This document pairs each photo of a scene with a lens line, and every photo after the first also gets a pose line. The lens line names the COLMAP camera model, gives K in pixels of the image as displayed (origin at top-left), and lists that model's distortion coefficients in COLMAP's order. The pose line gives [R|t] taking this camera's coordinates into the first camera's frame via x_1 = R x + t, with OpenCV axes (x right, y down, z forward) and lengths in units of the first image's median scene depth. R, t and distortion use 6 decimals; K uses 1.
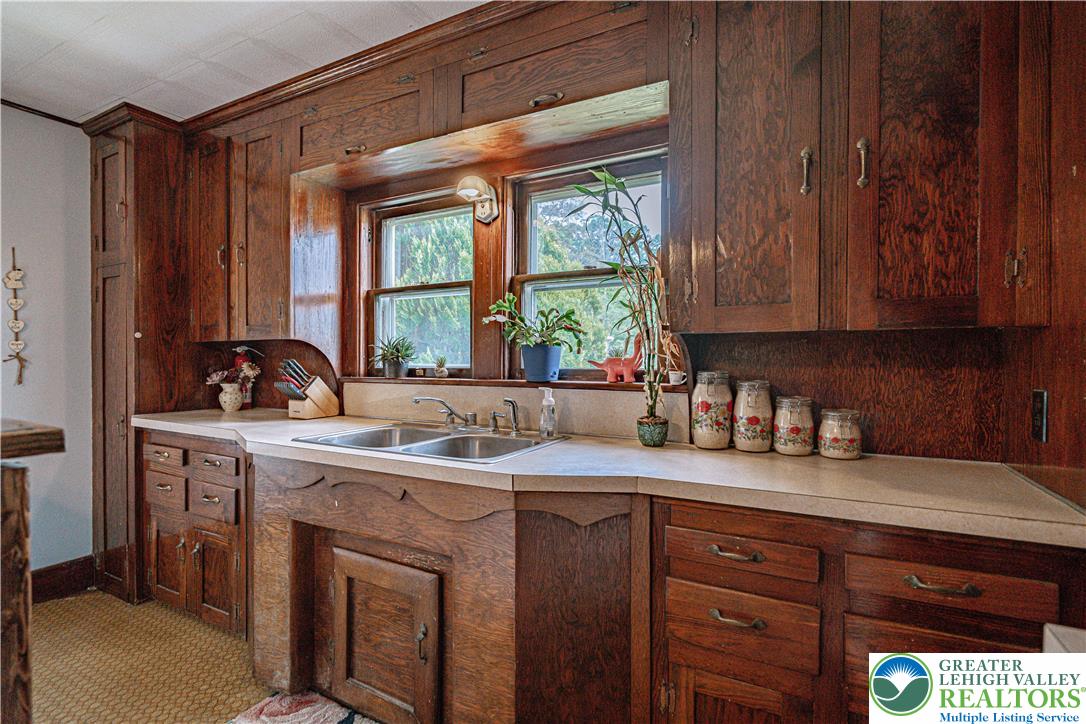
lens RADIAL K [[503.1, 0, 541.4], [0, 503.1, 362.5], [0, 0, 1]] dist [-0.000733, 0.001101]
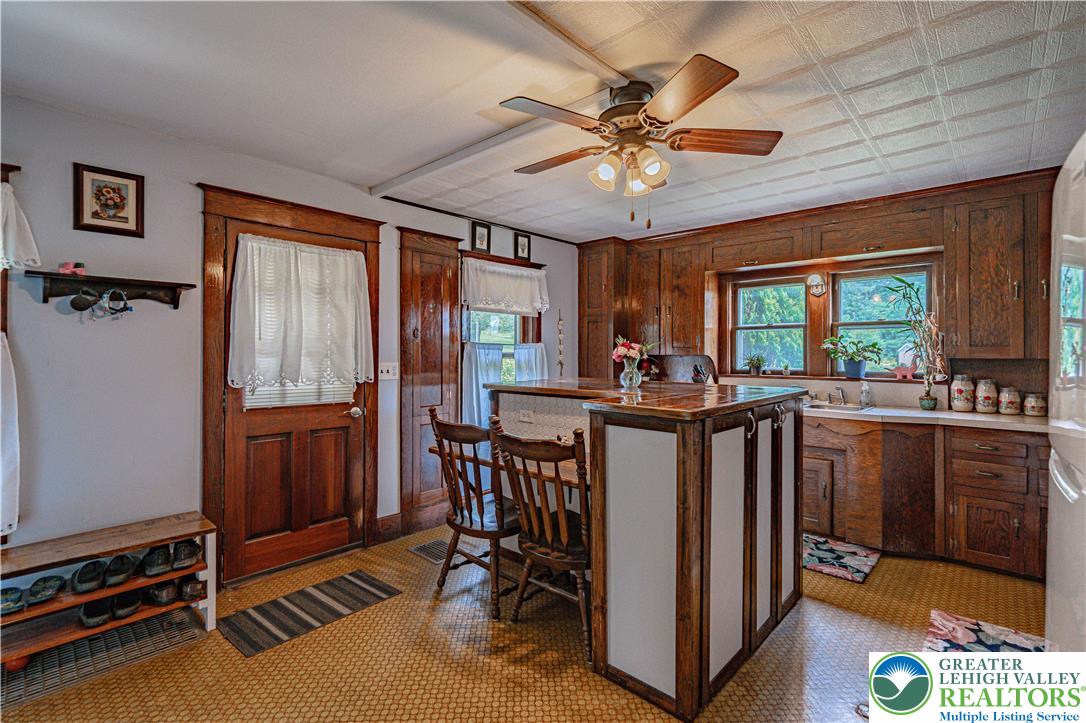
lens RADIAL K [[503.1, 0, 560.1], [0, 503.1, 346.5], [0, 0, 1]] dist [-0.000733, 0.001101]
pose [[0.975735, -0.000453, -0.218952, -0.890062], [-0.003357, 0.999849, -0.017029, -0.061946], [0.218927, 0.017351, 0.975587, -1.501632]]
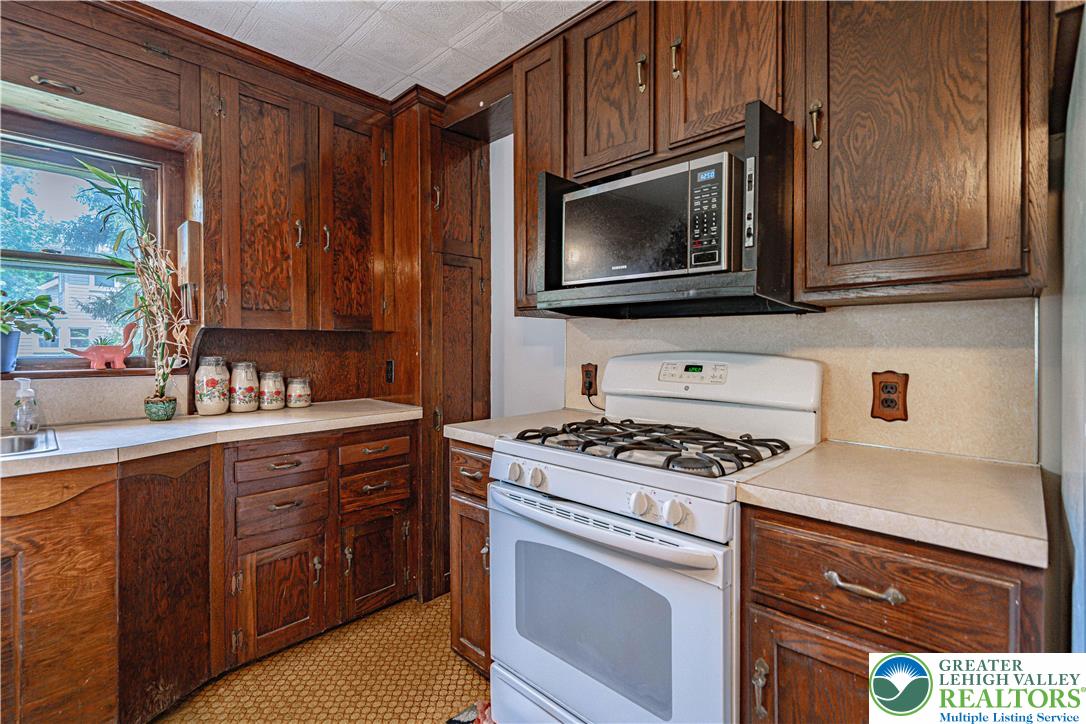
lens RADIAL K [[503.1, 0, 535.9], [0, 503.1, 349.8], [0, 0, 1]] dist [-0.000733, 0.001101]
pose [[0.278046, -0.007129, 0.960541, -0.732085], [0.009728, 0.999942, 0.004605, 0.003591], [-0.960518, 0.008064, 0.278100, -0.186192]]
